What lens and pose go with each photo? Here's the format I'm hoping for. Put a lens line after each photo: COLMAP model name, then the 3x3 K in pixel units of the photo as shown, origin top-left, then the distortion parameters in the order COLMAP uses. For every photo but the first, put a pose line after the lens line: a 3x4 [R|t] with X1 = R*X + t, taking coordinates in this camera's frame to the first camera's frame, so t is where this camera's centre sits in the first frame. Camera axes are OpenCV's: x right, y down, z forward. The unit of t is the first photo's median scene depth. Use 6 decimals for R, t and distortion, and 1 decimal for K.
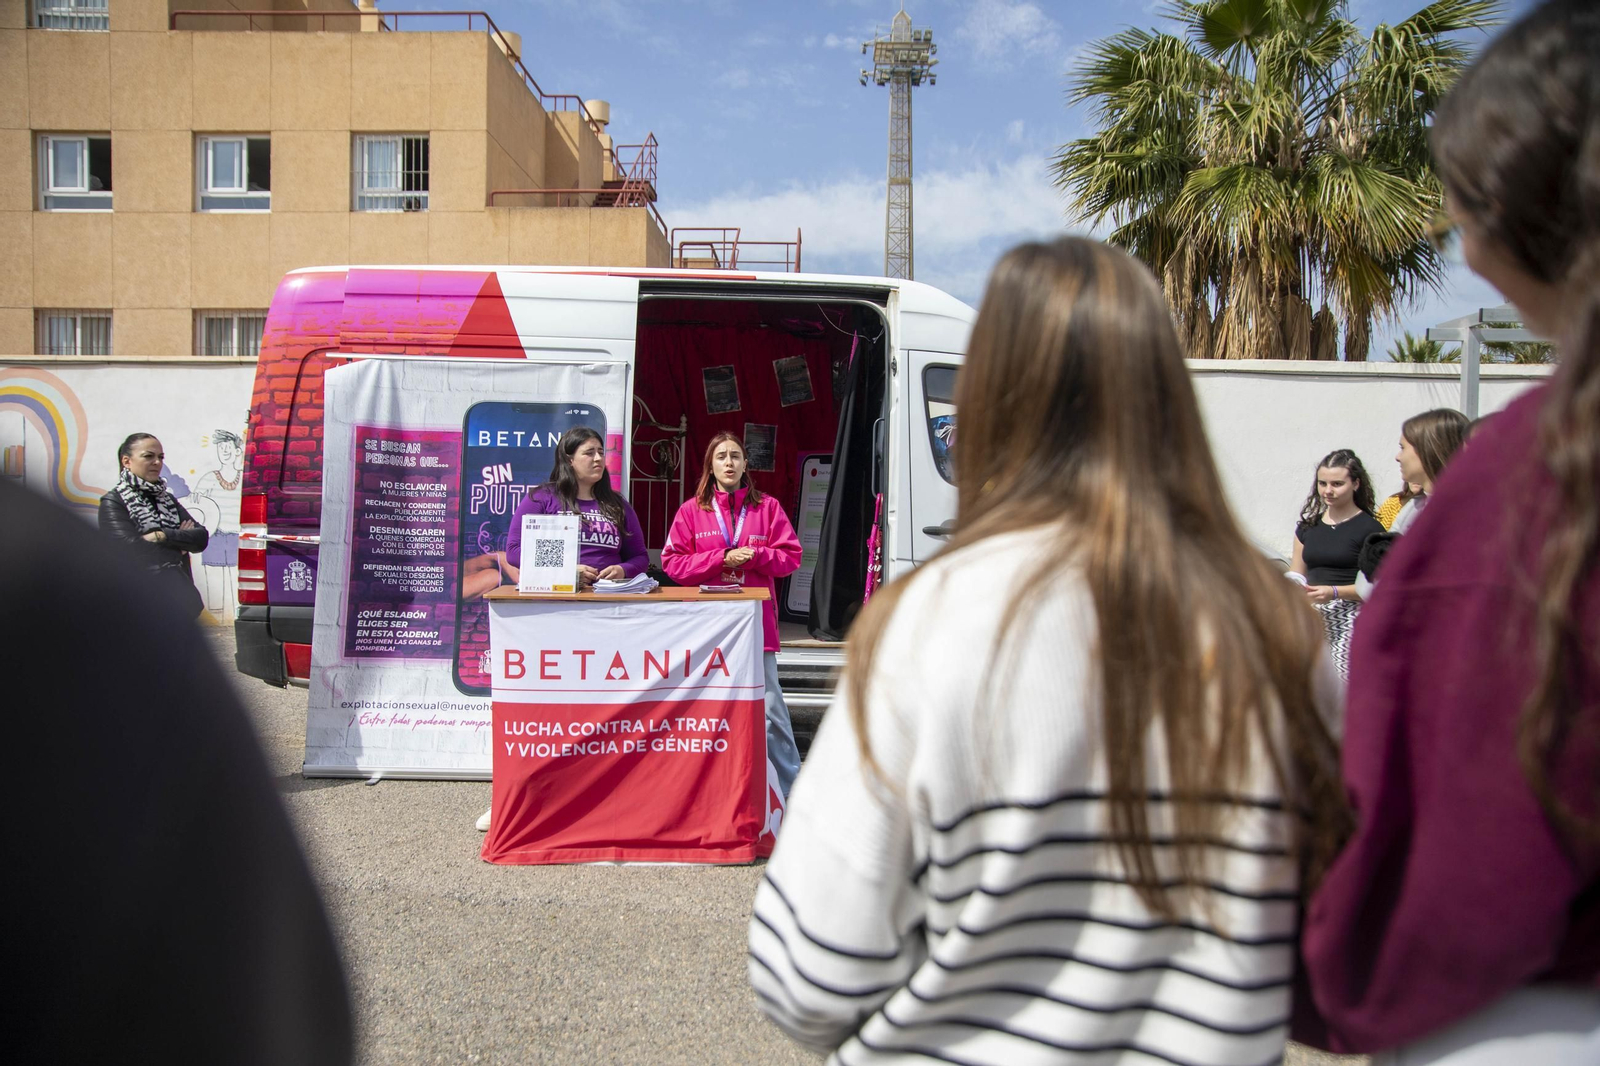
lens RADIAL K [[1277.5, 0, 786.8], [0, 1277.5, 546.7], [0, 0, 1]] dist [-0.050131, 0.084105]
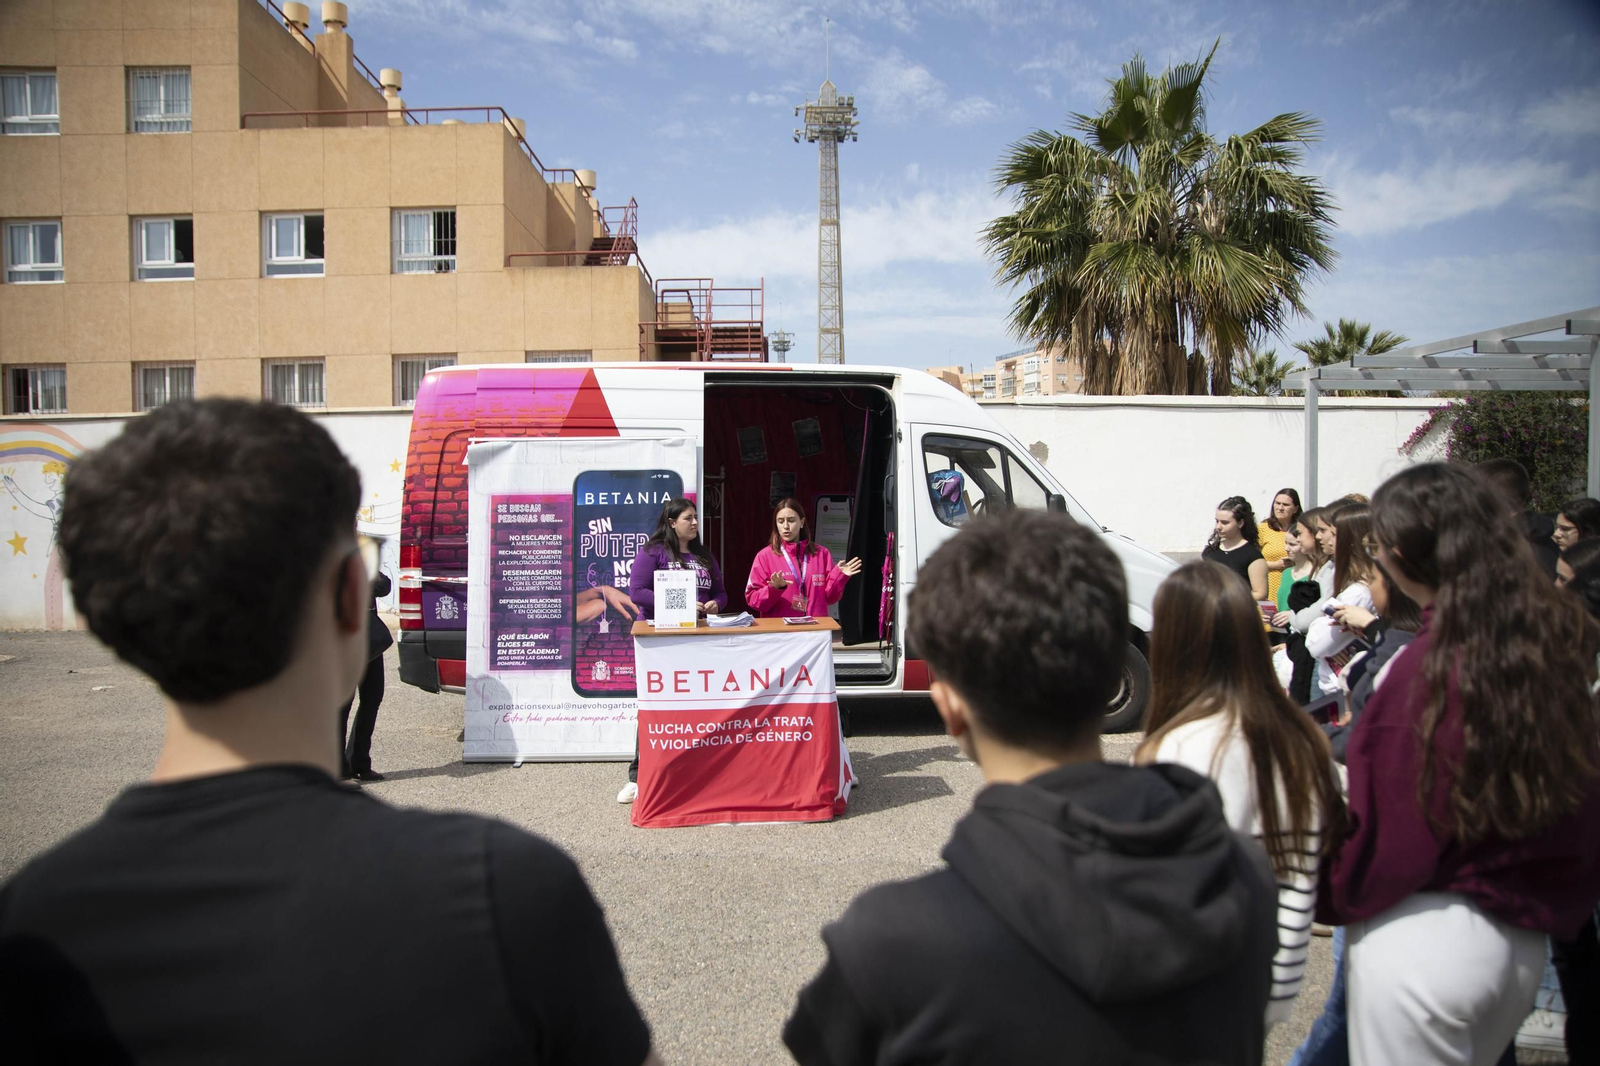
lens RADIAL K [[1098.2, 0, 794.2], [0, 1098.2, 546.2], [0, 0, 1]] dist [-0.109516, 0.071709]
pose [[0.998156, -0.024770, 0.055422, -0.091069], [0.023942, 0.999592, 0.015557, -0.048122], [-0.055785, -0.014201, 0.998342, -0.122108]]
